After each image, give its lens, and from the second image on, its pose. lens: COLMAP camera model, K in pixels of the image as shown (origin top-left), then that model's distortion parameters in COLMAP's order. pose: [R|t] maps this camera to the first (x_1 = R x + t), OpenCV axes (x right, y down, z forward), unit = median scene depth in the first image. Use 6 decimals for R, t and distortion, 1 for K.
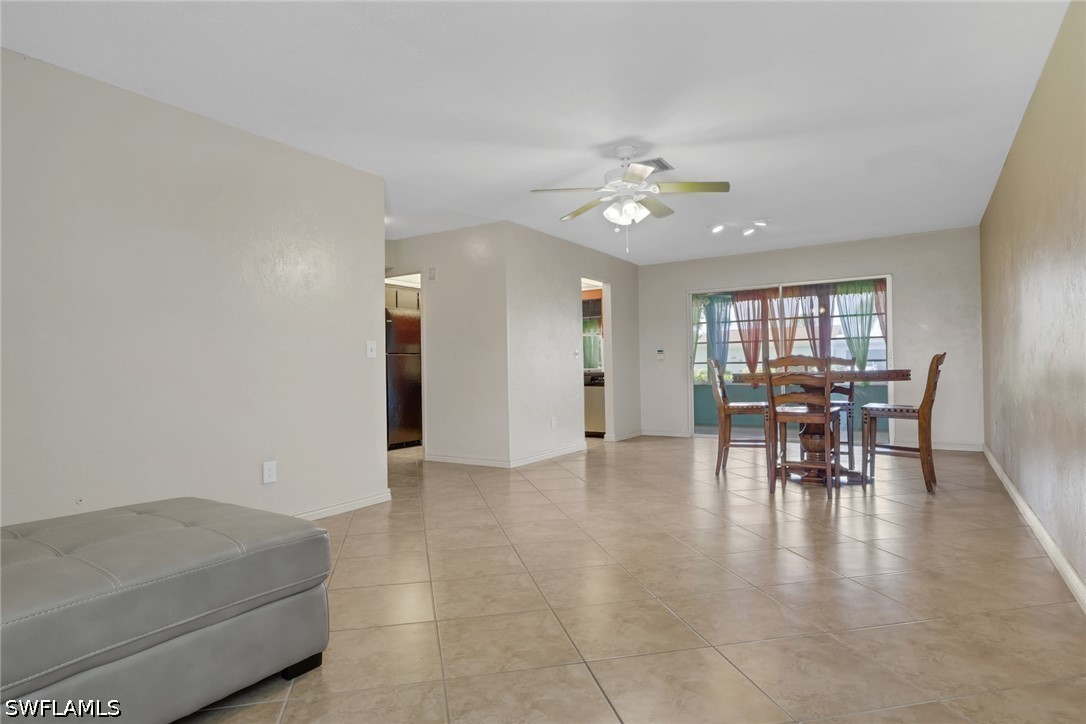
lens RADIAL K [[591.4, 0, 541.6], [0, 591.4, 367.6], [0, 0, 1]] dist [-0.002251, 0.000538]
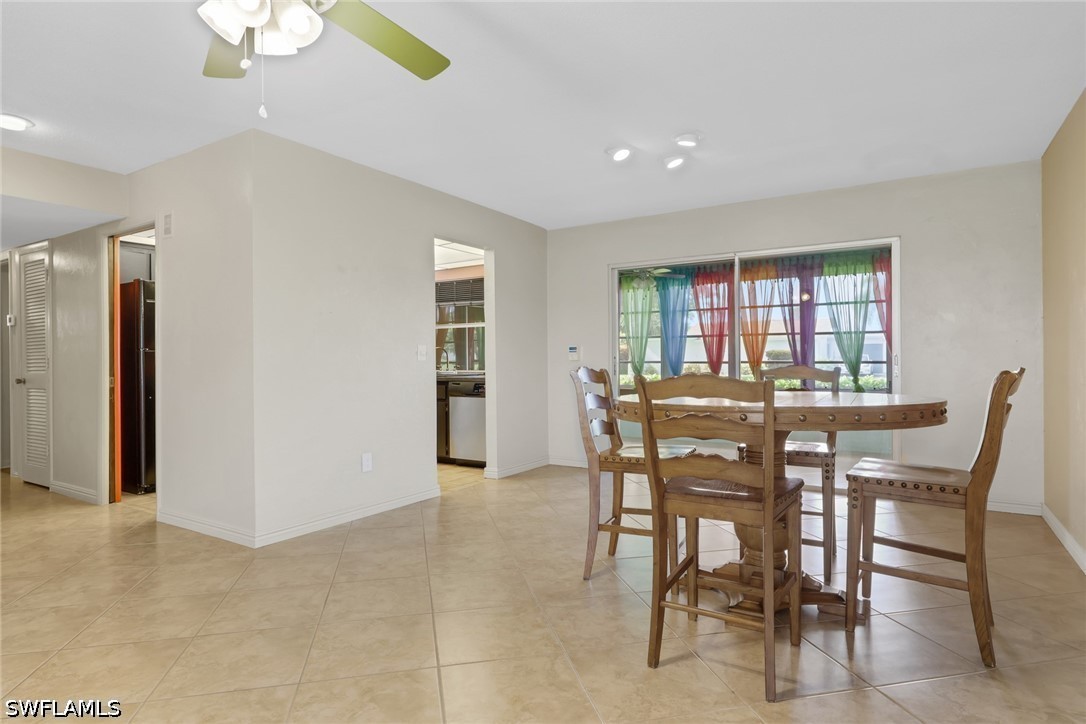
lens RADIAL K [[583.2, 0, 543.0], [0, 583.2, 362.0], [0, 0, 1]] dist [0.002897, 0.000002]
pose [[0.999946, 0.009942, 0.003143, 0.137040], [-0.009964, 0.999925, 0.007078, -0.013754], [-0.003072, -0.007109, 0.999970, 0.247198]]
